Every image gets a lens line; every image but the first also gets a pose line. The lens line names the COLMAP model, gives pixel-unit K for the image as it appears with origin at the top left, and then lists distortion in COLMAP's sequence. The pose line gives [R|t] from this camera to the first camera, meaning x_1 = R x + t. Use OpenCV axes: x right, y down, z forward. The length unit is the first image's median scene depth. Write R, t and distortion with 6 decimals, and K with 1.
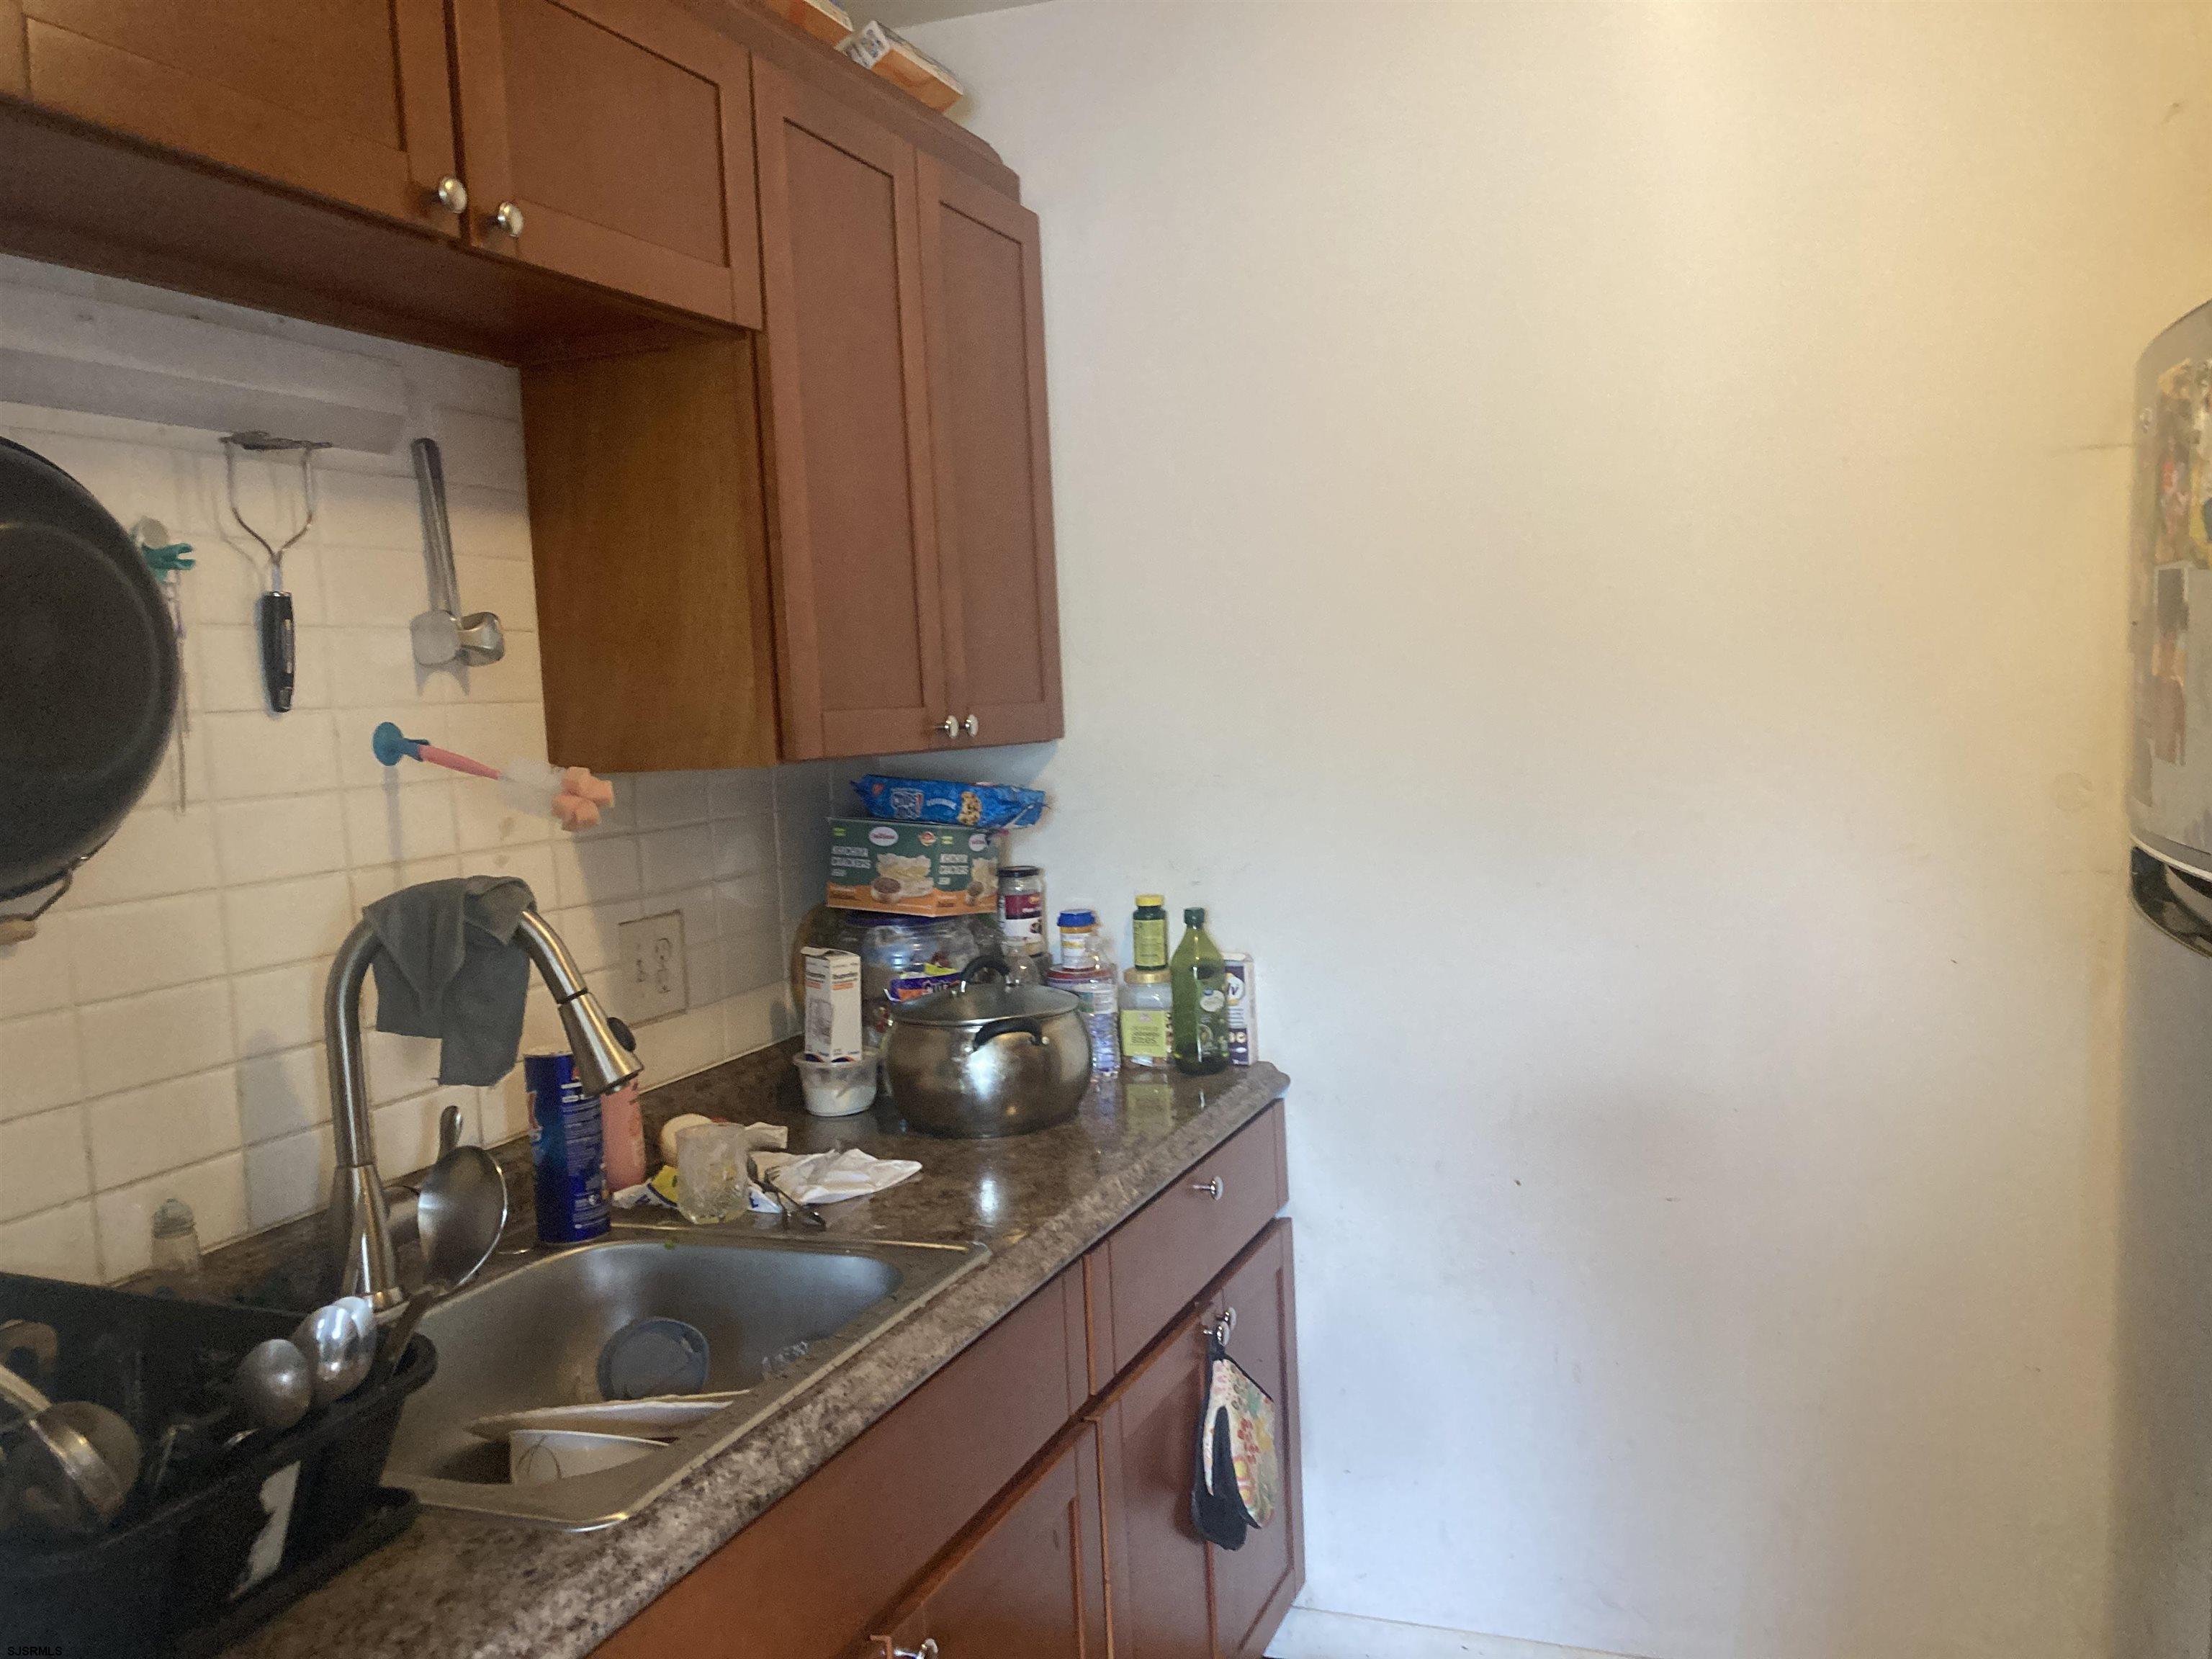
lens RADIAL K [[1792.3, 0, 1107.2], [0, 1792.3, 827.1], [0, 0, 1]] dist [-0.002363, -0.029876]
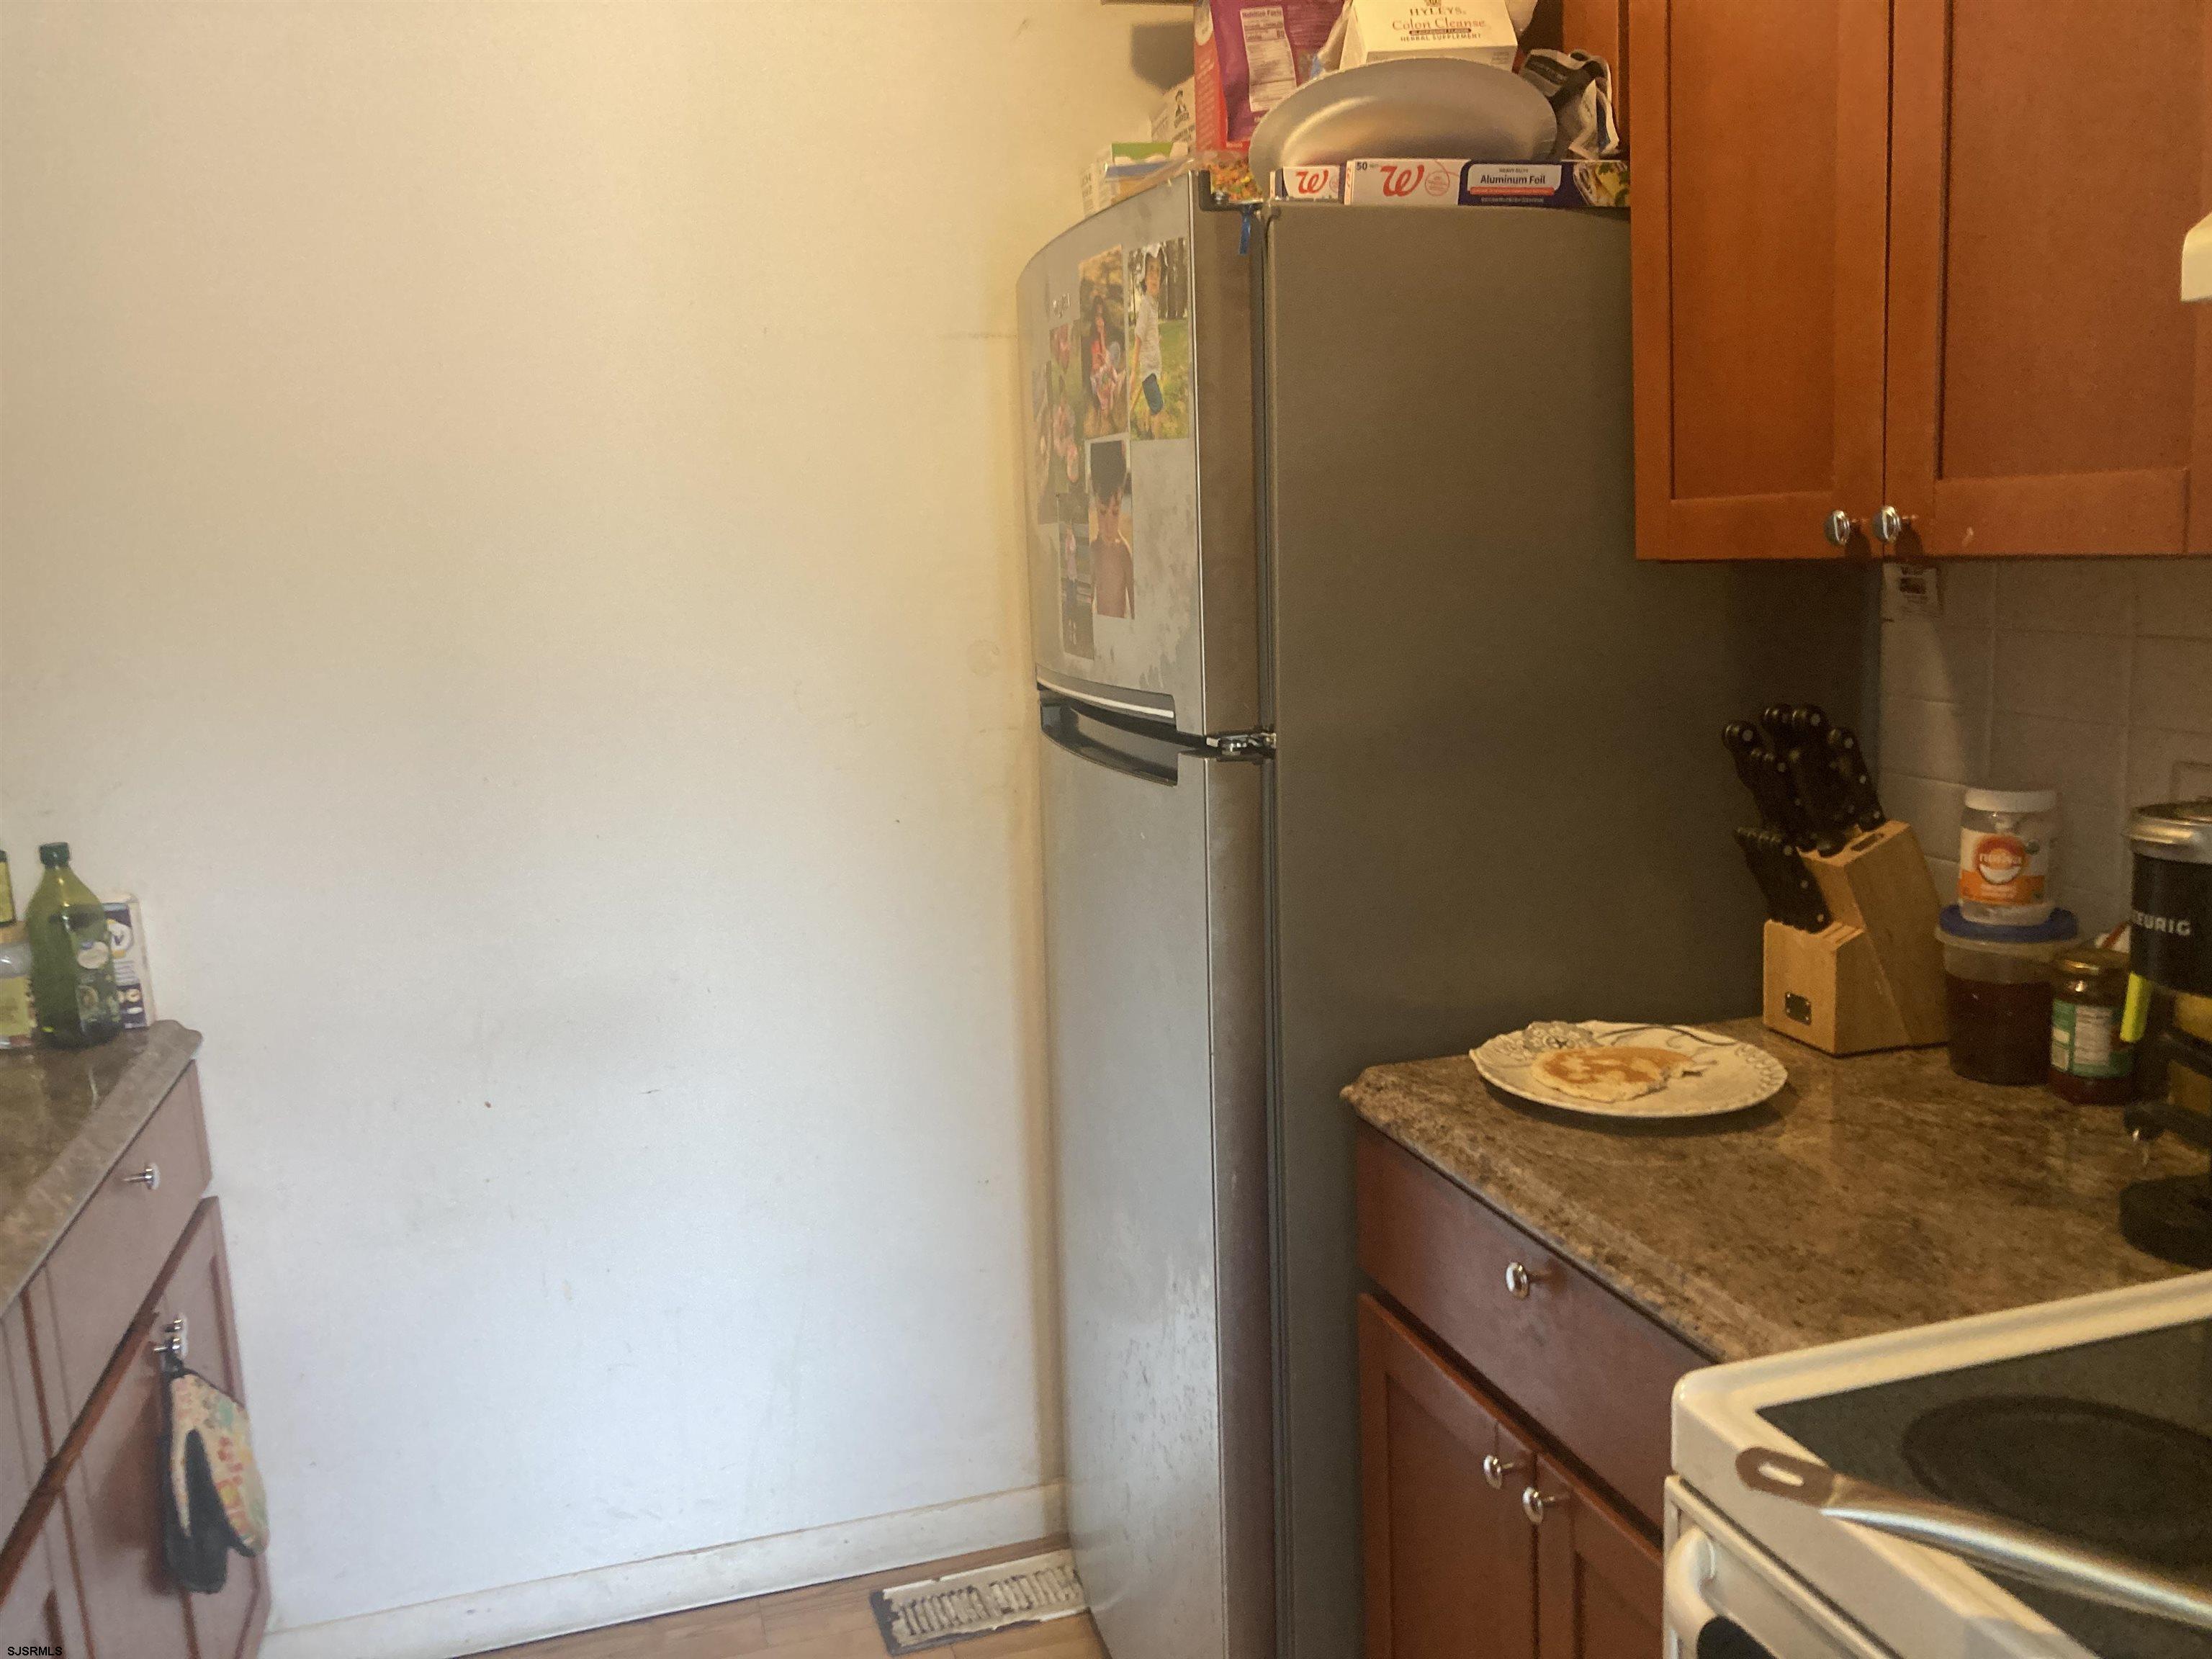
lens RADIAL K [[1792.3, 0, 1122.7], [0, 1792.3, 871.1], [0, 0, 1]] dist [-0.002363, -0.029876]
pose [[0.777698, -0.106110, 0.619618, -0.076384], [0.059940, 0.993677, 0.094936, 0.010338], [-0.625774, -0.036692, 0.779141, 0.080430]]
